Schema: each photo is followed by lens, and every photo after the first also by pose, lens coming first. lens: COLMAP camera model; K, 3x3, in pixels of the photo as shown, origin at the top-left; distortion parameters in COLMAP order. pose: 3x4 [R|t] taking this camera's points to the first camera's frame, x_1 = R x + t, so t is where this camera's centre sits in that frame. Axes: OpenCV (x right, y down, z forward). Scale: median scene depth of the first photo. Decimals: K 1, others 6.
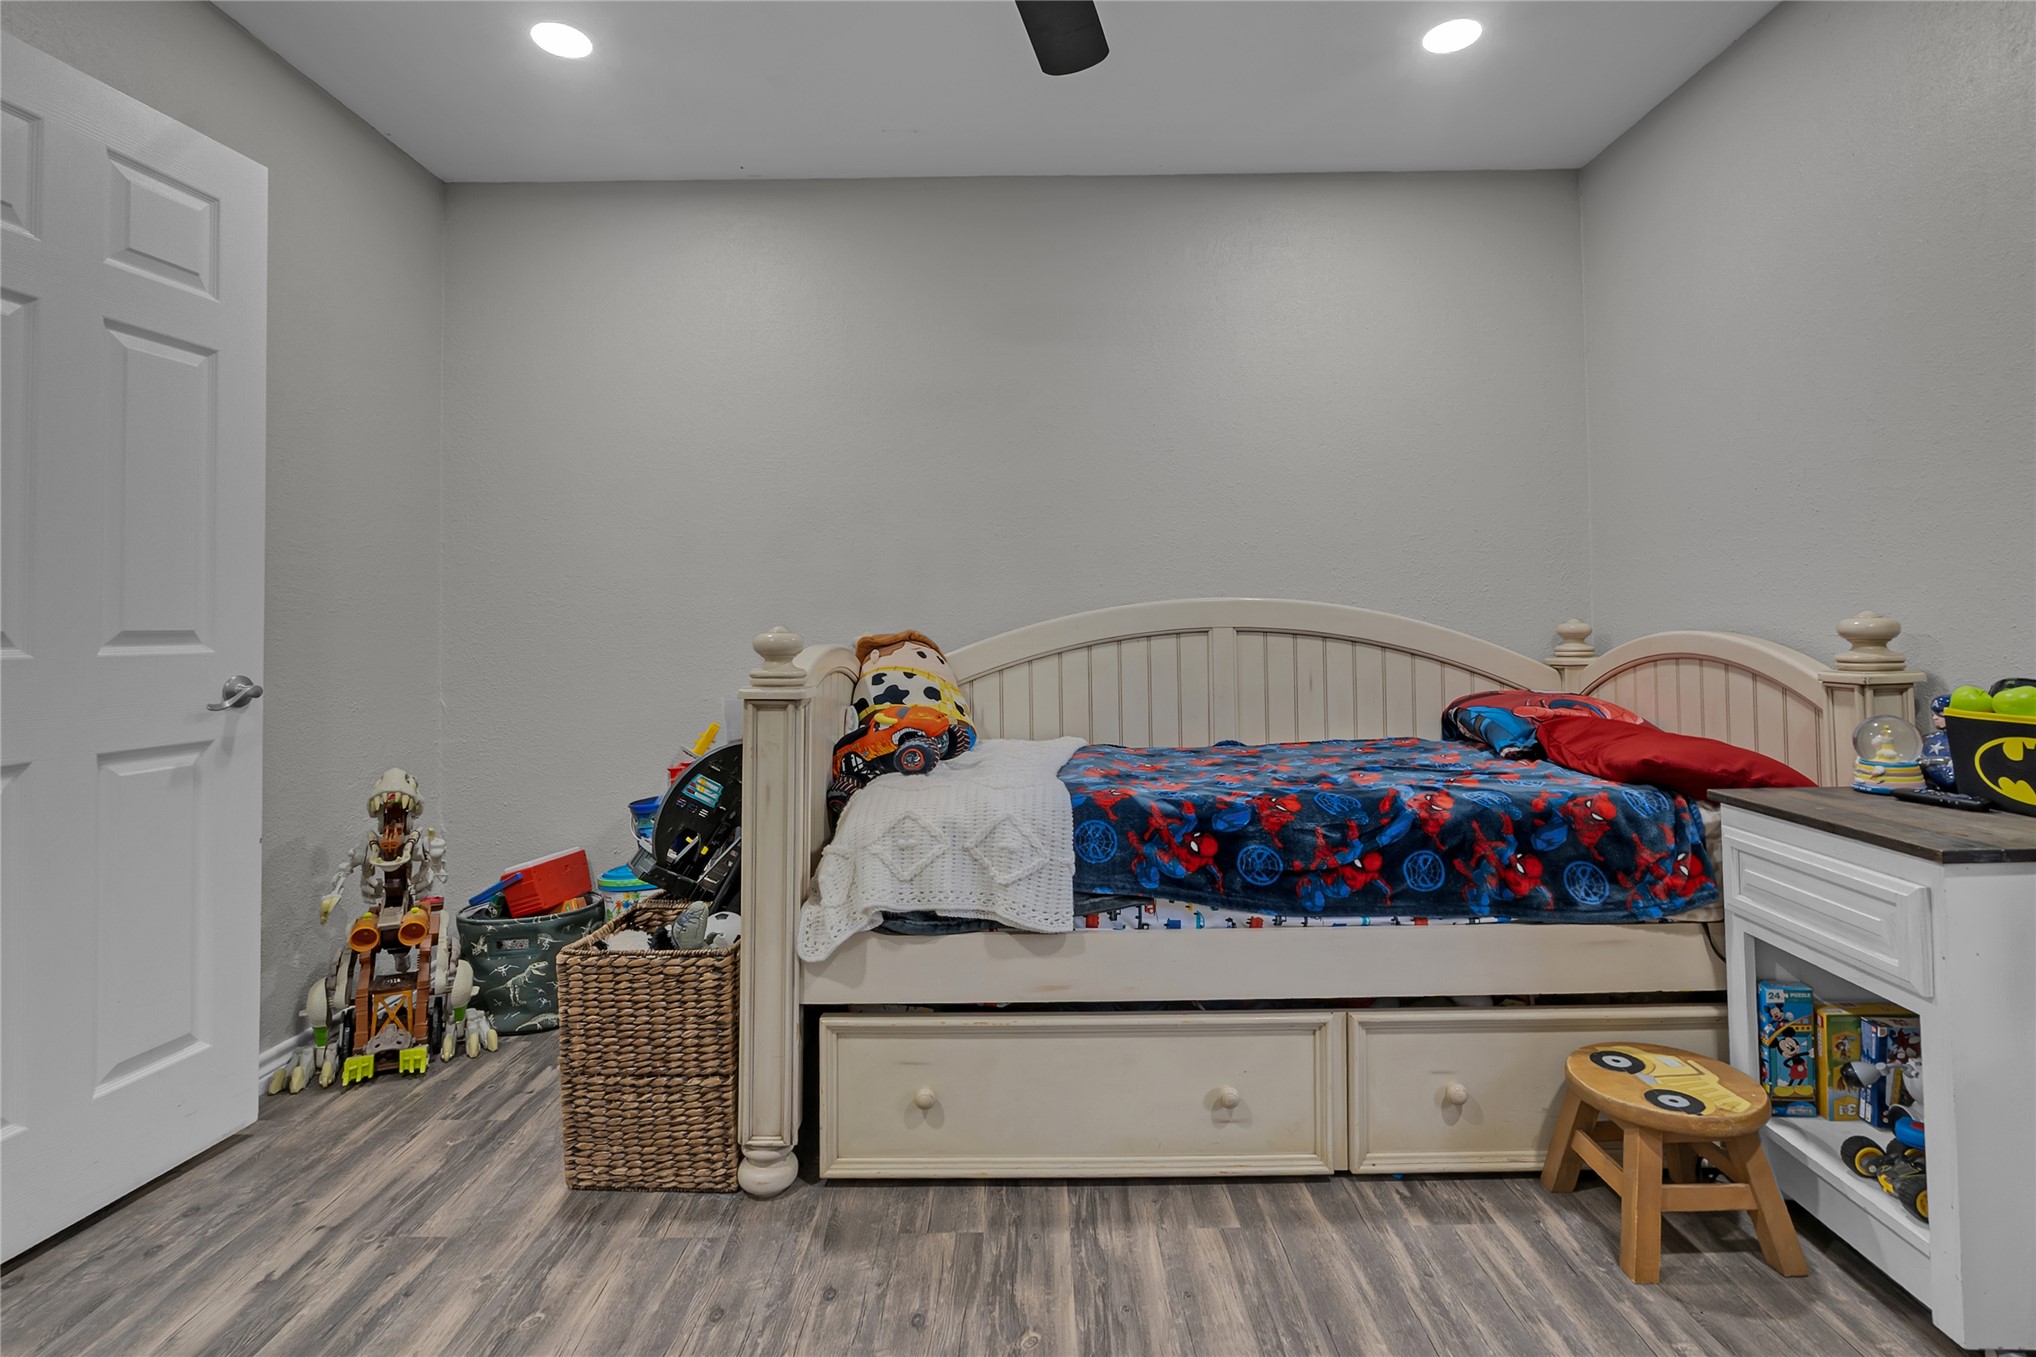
lens RADIAL K [[967.3, 0, 1054.9], [0, 967.3, 623.1], [0, 0, 1]] dist [-0.002947, -0.000373]
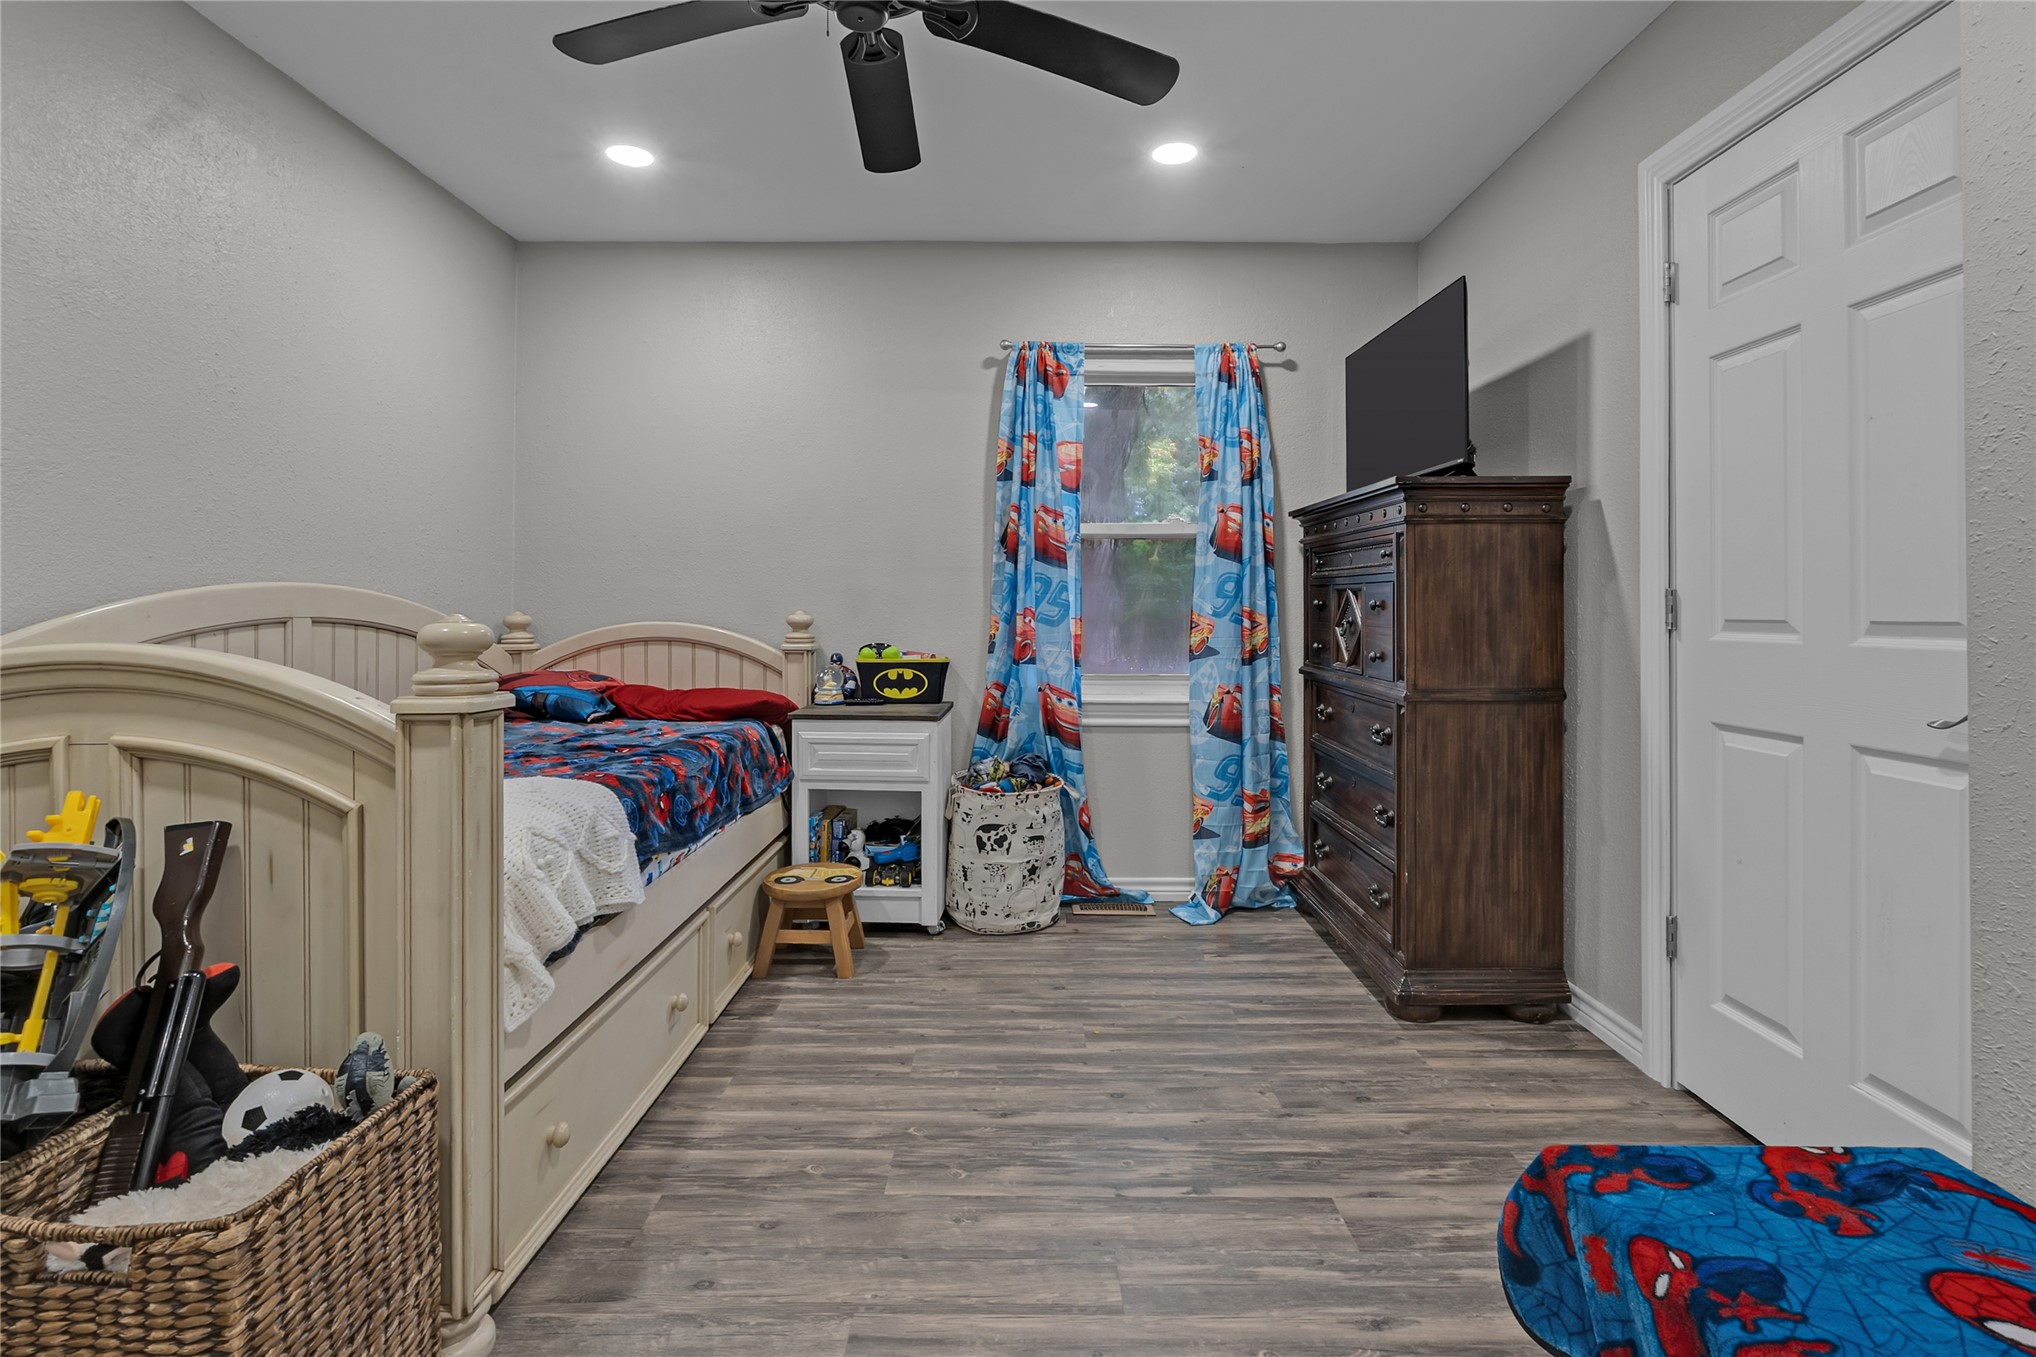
lens RADIAL K [[975.8, 0, 979.2], [0, 975.8, 612.3], [0, 0, 1]] dist [-0.004377, -0.000089]
pose [[0.040900, 0.010374, 0.999109, -1.046131], [-0.009387, 0.999906, -0.009998, 0.004242], [-0.999119, -0.008970, 0.040993, 0.574346]]
